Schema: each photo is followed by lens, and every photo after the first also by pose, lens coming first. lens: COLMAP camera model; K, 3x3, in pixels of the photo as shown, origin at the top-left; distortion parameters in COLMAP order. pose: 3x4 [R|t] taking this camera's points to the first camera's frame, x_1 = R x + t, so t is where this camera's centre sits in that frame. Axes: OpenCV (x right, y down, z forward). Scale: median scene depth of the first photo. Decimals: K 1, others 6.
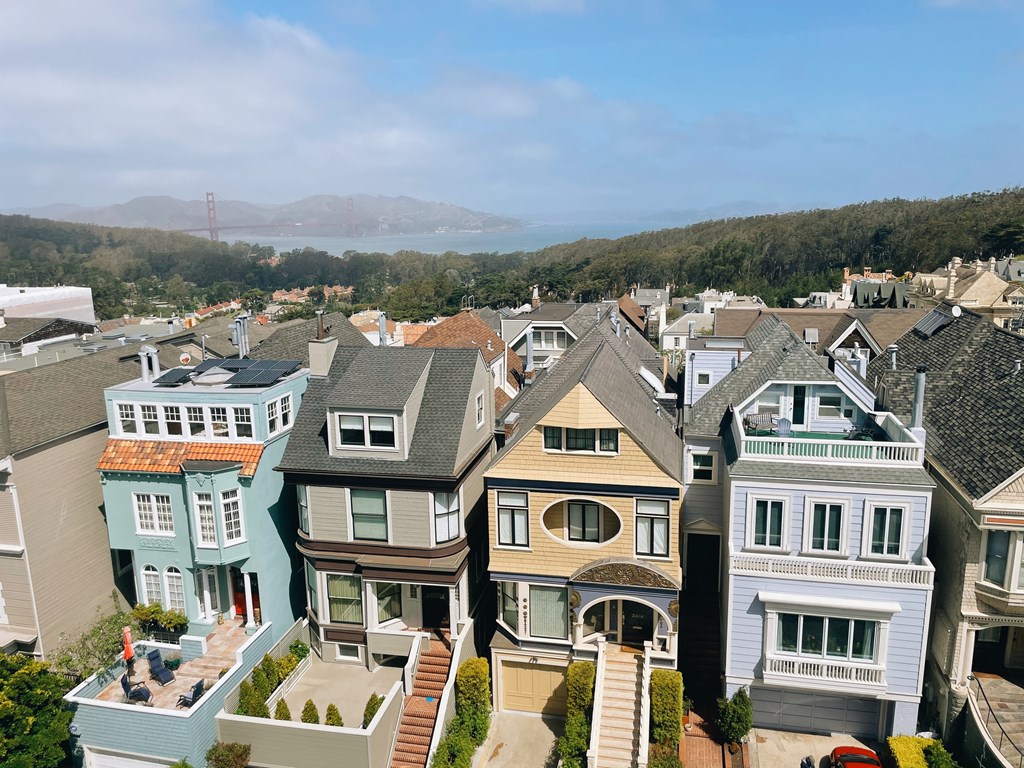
lens RADIAL K [[761.6, 0, 512.0], [0, 761.6, 384.0], [0, 0, 1]] dist [0.092779, -0.134793]
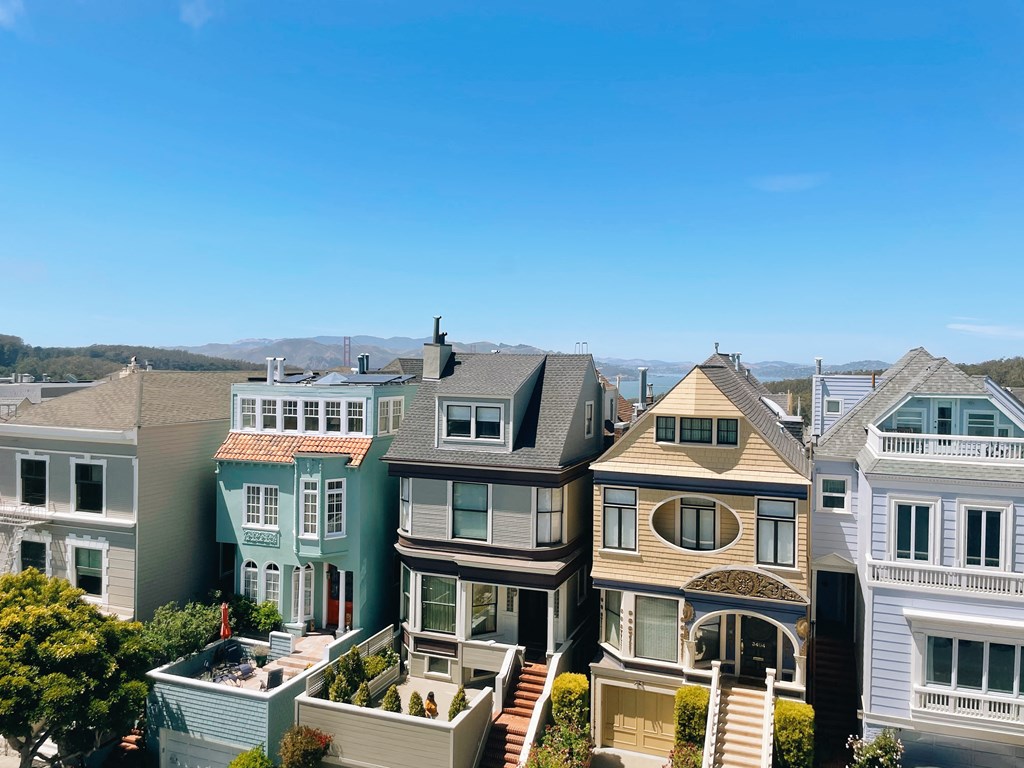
lens RADIAL K [[763.0, 0, 517.2], [0, 763.0, 385.4], [0, 0, 1]] dist [0.090006, -0.140965]
pose [[0.989087, 0.036317, -0.142789, 0.004821], [-0.062868, 0.980518, -0.186097, 0.190208], [0.133249, 0.193043, 0.972100, 0.040154]]
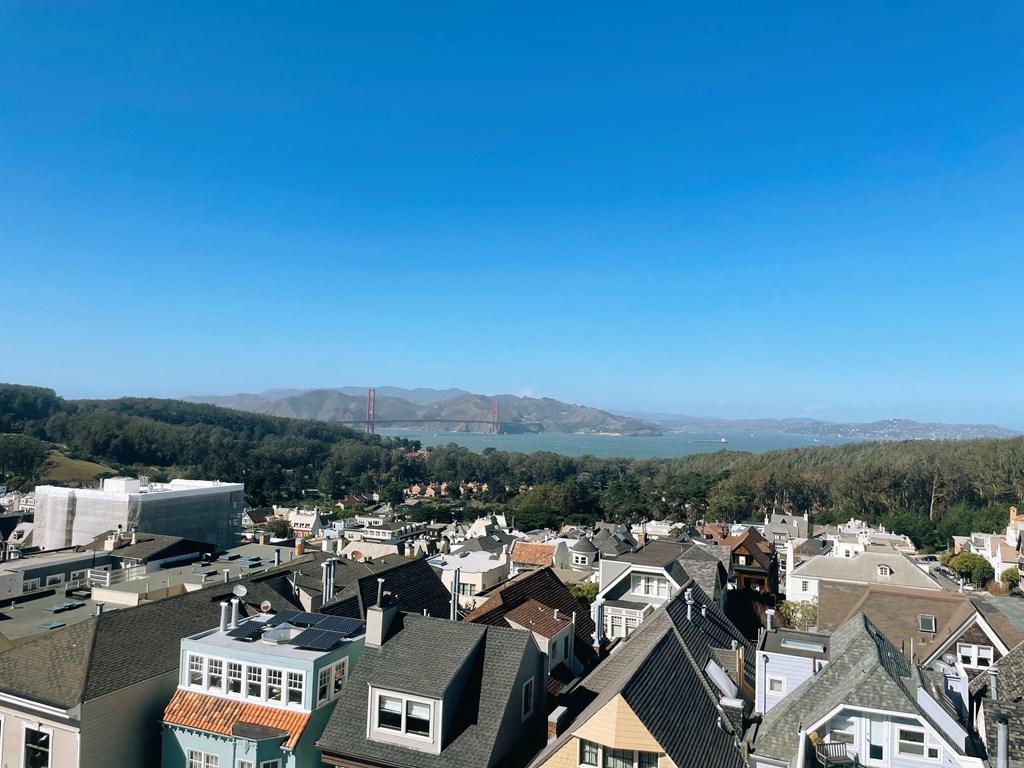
lens RADIAL K [[761.6, 0, 512.0], [0, 761.6, 384.0], [0, 0, 1]] dist [0.092779, -0.134793]
pose [[0.982453, 0.037512, -0.182700, 0.108969], [-0.083197, 0.964852, -0.249277, -0.112052], [0.166927, 0.260103, 0.951042, -0.032844]]
